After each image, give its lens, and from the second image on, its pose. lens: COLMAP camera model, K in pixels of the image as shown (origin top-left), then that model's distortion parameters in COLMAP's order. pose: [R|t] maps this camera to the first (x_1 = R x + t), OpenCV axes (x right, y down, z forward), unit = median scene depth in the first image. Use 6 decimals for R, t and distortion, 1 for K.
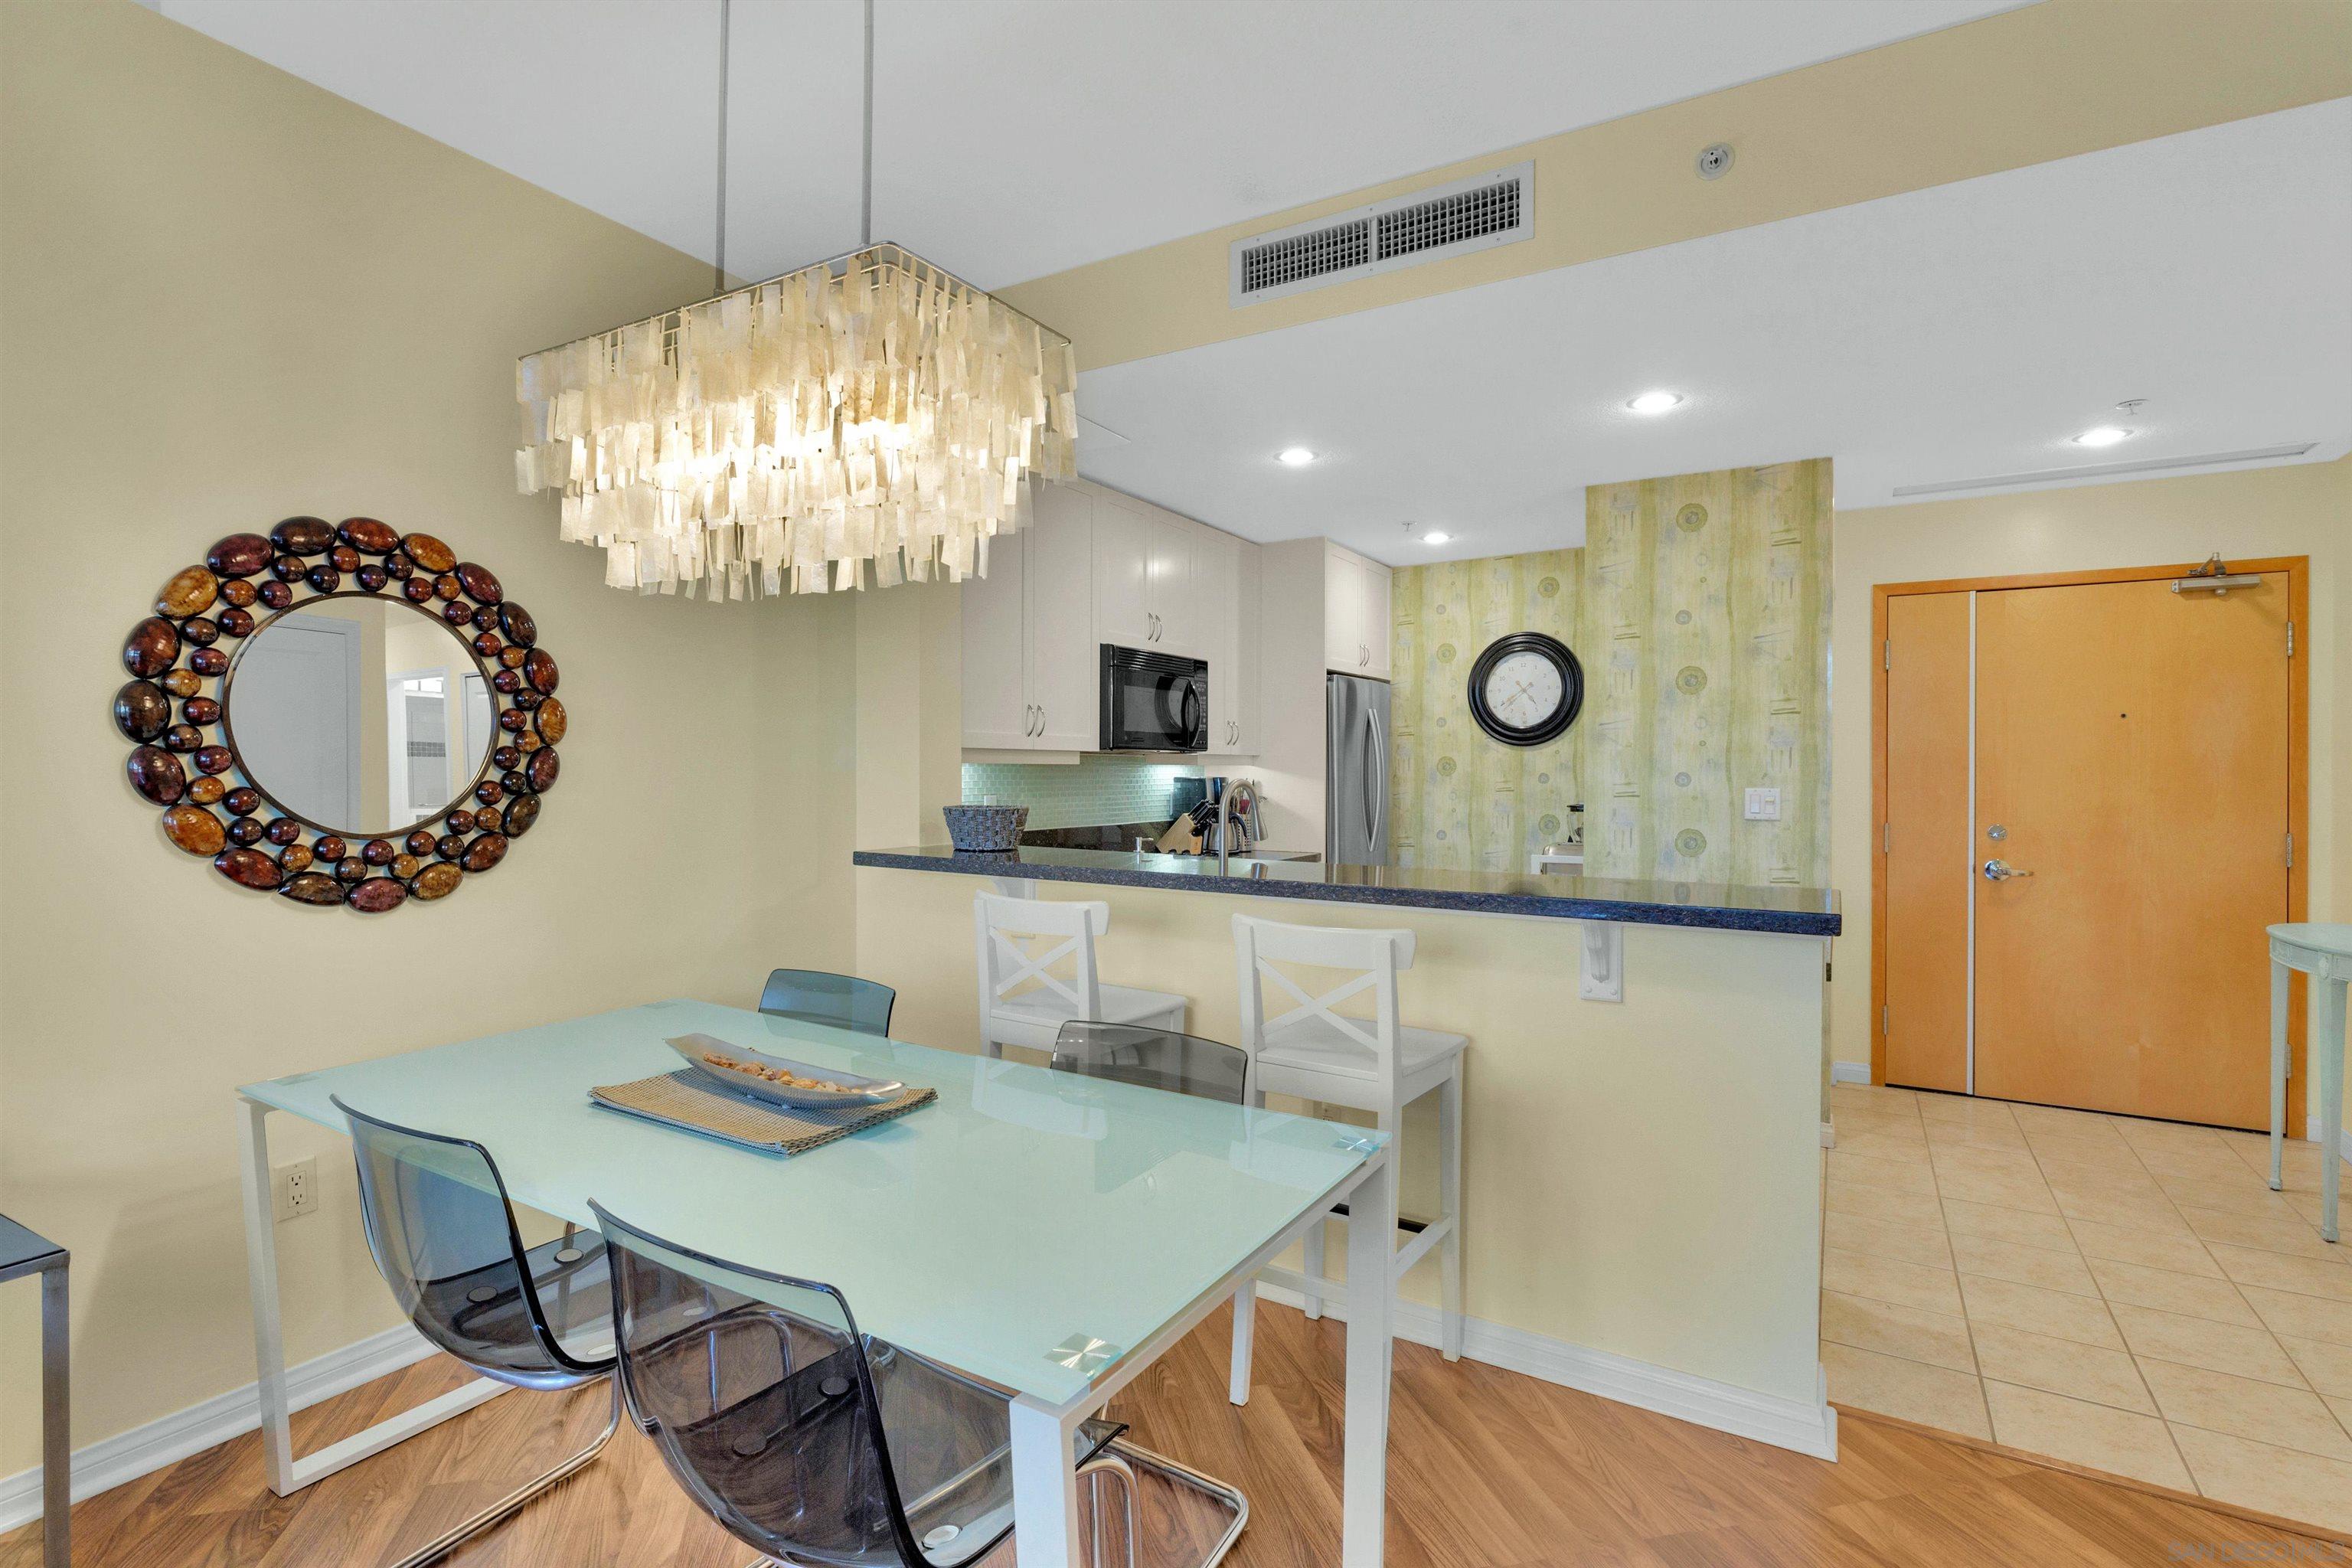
lens RADIAL K [[1115.2, 0, 1170.7], [0, 1115.2, 774.2], [0, 0, 1]] dist [-0.003463, 0.000038]
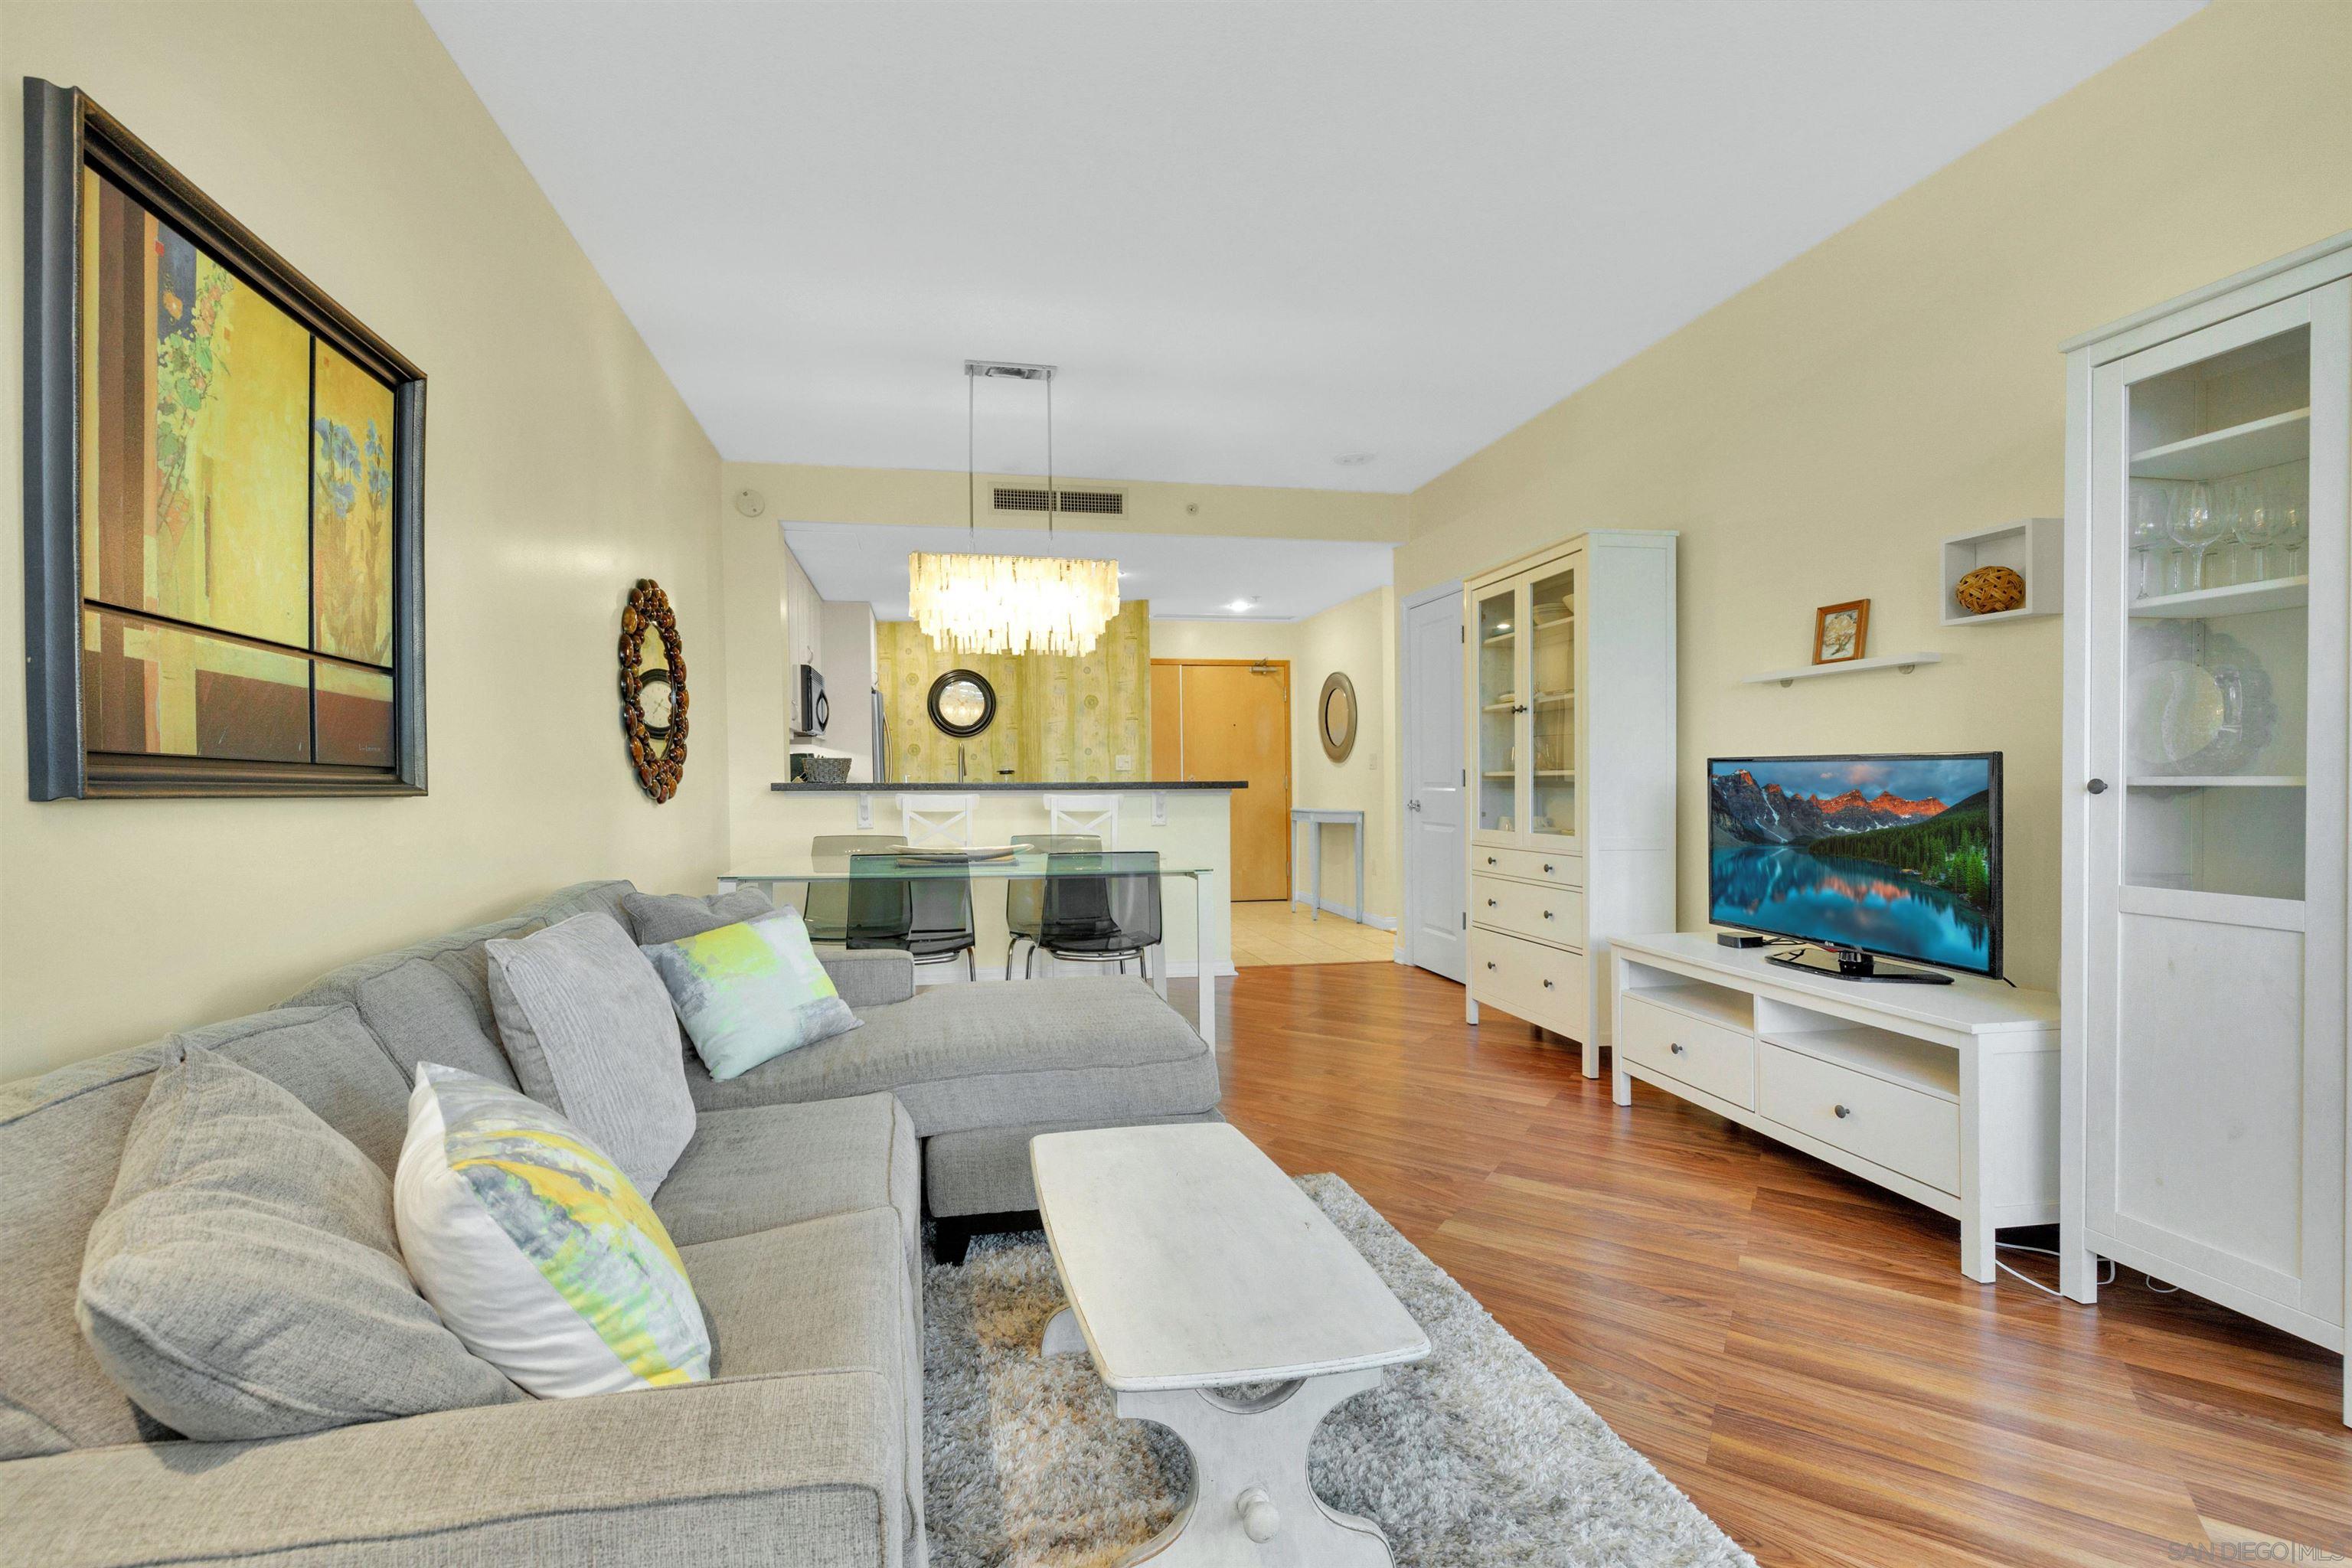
lens RADIAL K [[1000.0, 0, 1126.8], [0, 1000.0, 778.8], [0, 0, 1]] dist [0.002281, -0.000278]
pose [[0.745088, -0.011774, 0.666862, -0.696646], [0.014764, 0.999890, 0.001158, 0.053643], [-0.666803, 0.008983, 0.745180, -0.386781]]
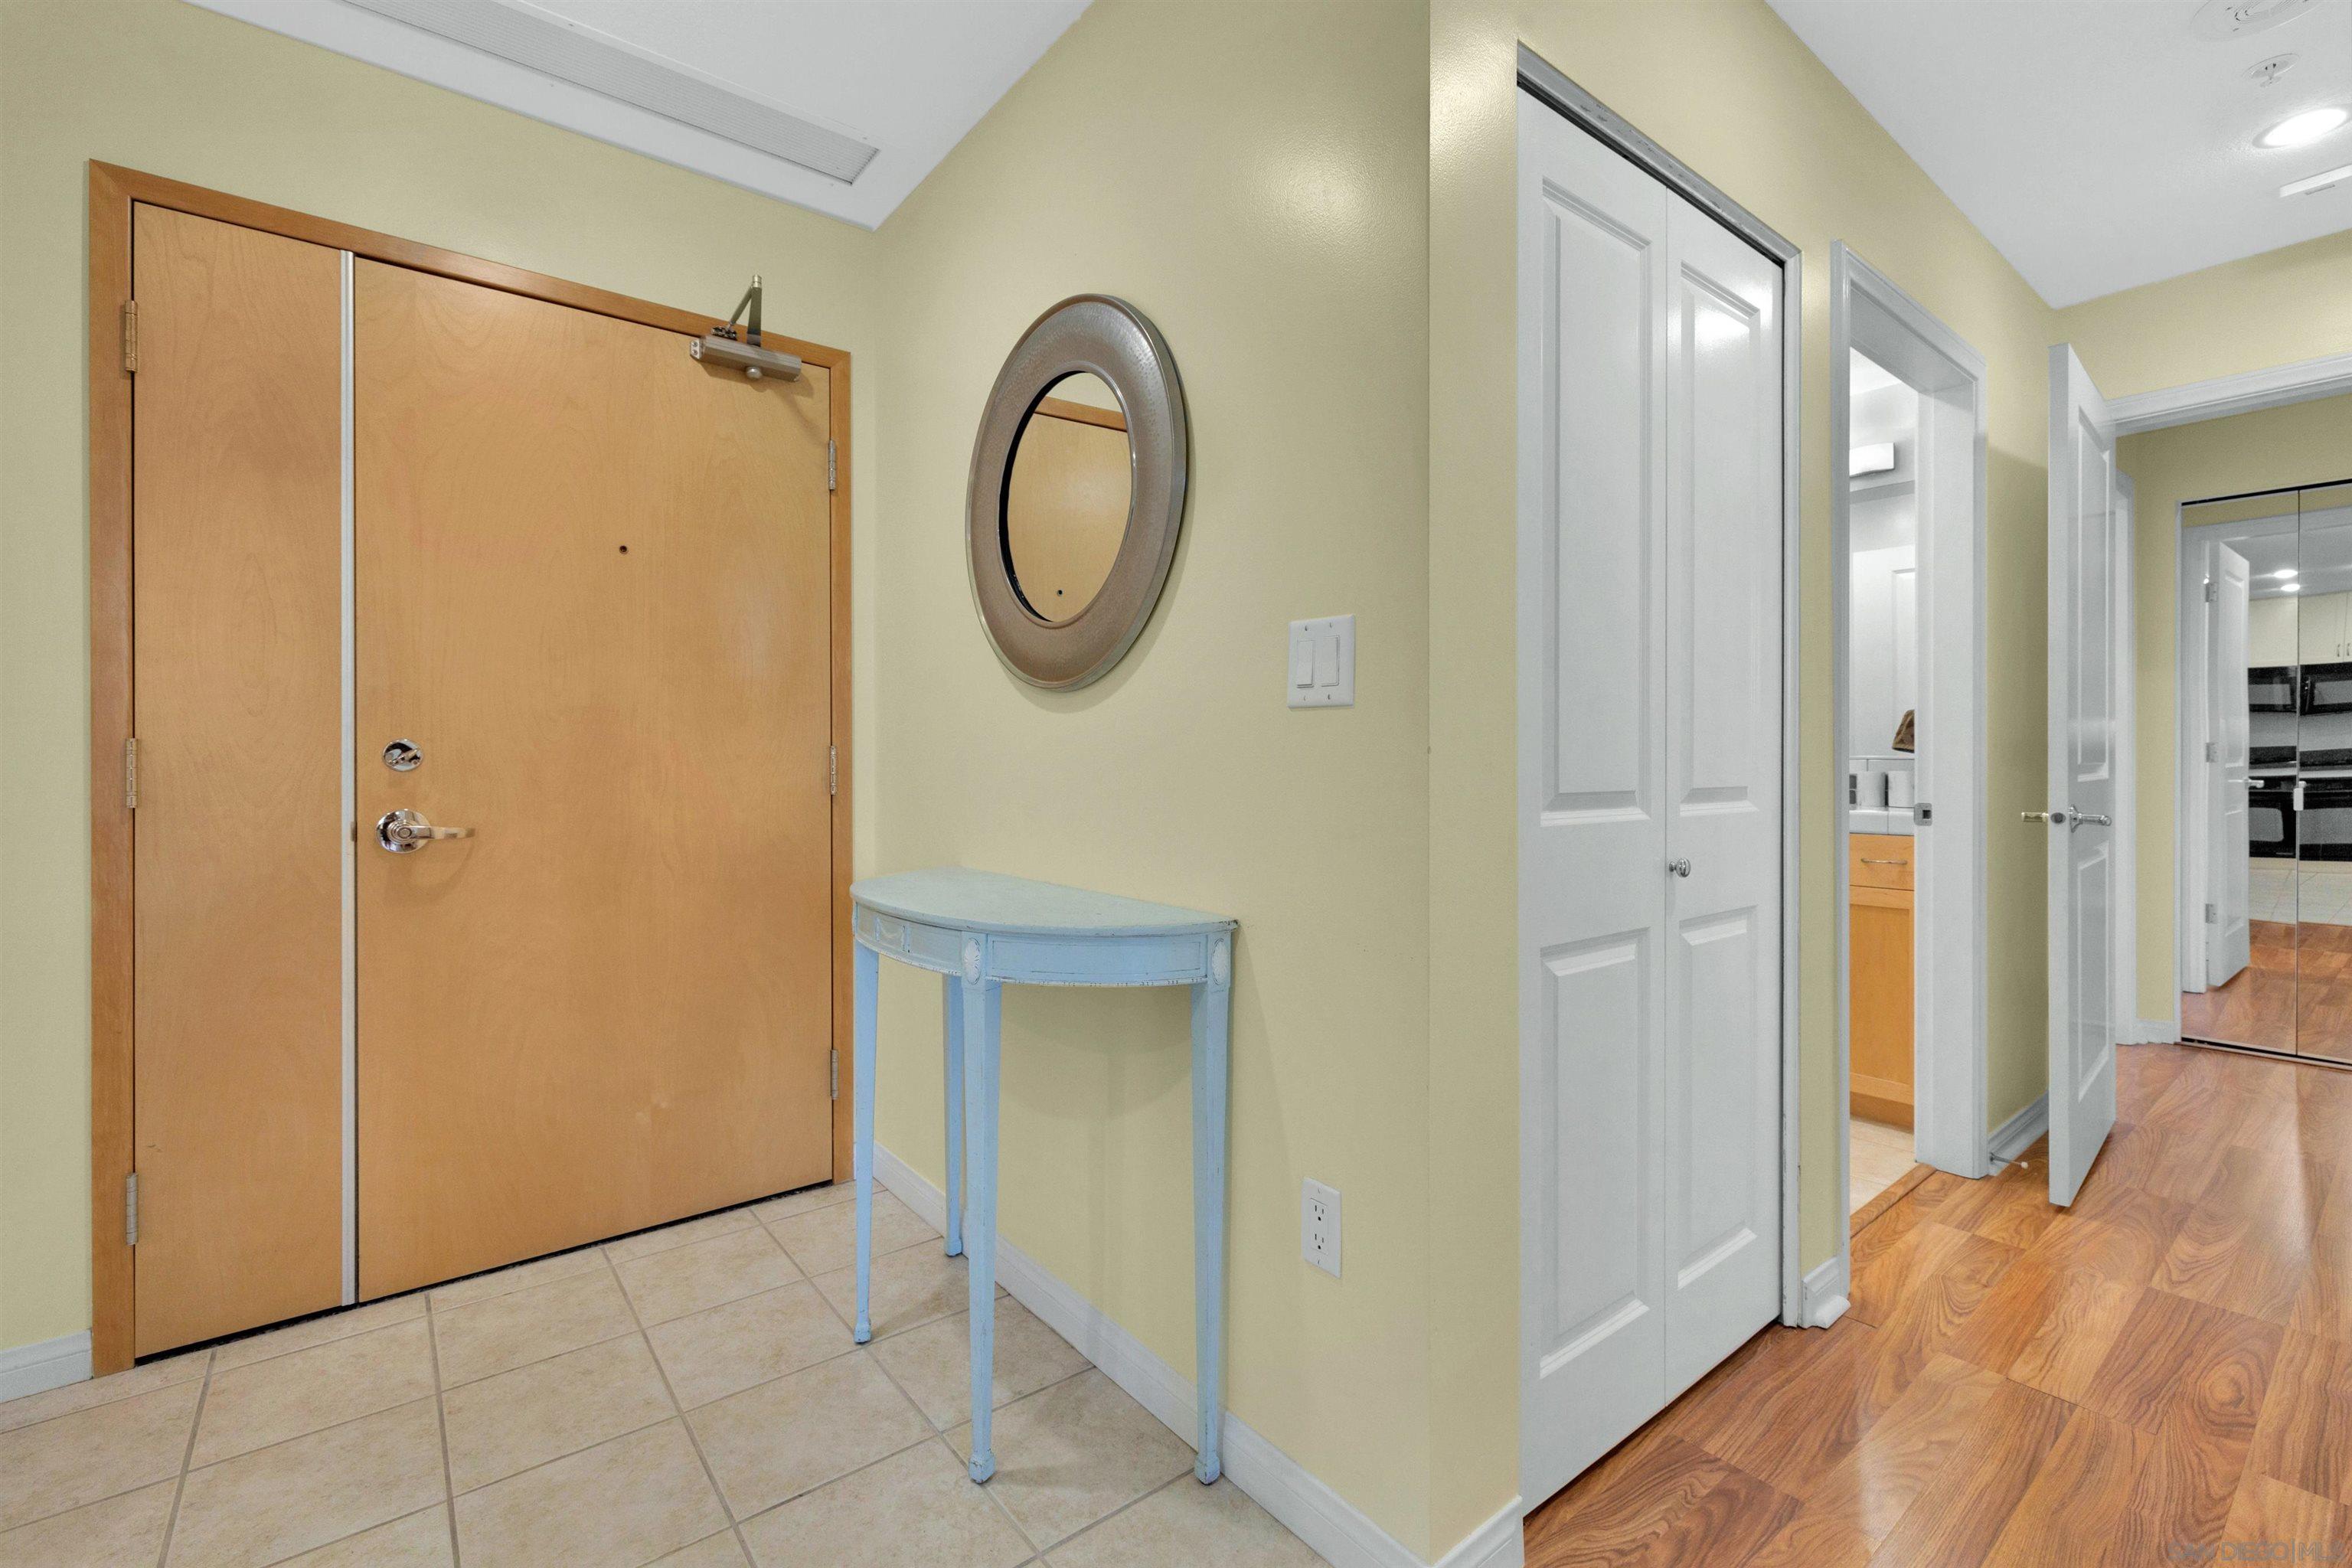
lens RADIAL K [[1000.0, 0, 1178.8], [0, 1000.0, 767.2], [0, 0, 1]] dist [0.002281, -0.000278]
pose [[0.339862, -0.006616, 0.940452, 0.488693], [0.003804, 0.999977, 0.005660, 0.062854], [-0.940468, 0.001654, 0.339879, 0.580499]]
